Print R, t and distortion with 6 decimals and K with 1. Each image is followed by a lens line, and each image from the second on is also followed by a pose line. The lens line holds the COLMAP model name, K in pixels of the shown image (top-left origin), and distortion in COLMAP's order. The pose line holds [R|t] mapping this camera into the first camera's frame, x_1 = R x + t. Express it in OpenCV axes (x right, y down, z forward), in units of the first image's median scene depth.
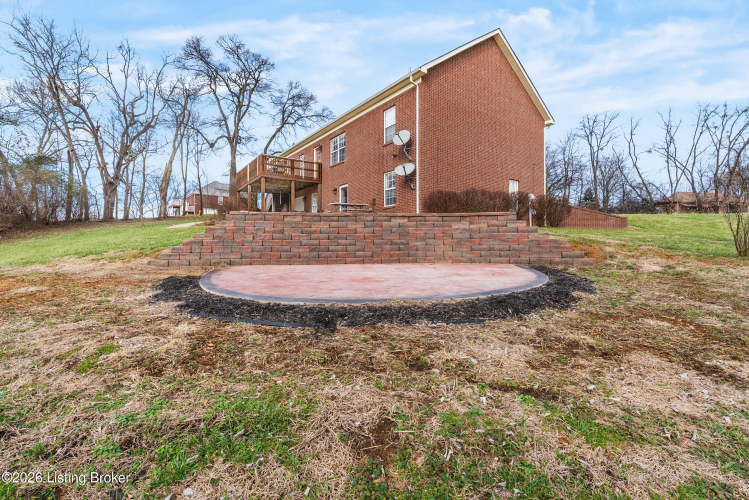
lens RADIAL K [[340.7, 0, 374.5], [0, 340.7, 250.0], [0, 0, 1]] dist [-0.000669, -0.000153]
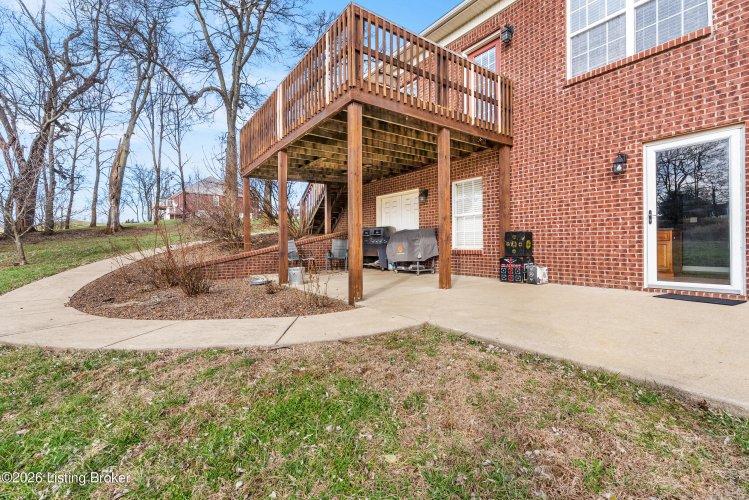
lens RADIAL K [[340.7, 0, 374.5], [0, 340.7, 250.0], [0, 0, 1]] dist [-0.000669, -0.000153]
pose [[0.999996, -0.002365, 0.001652, -0.185110], [0.002363, 0.999996, 0.001502, -0.066486], [-0.001656, -0.001498, 0.999998, 0.451696]]
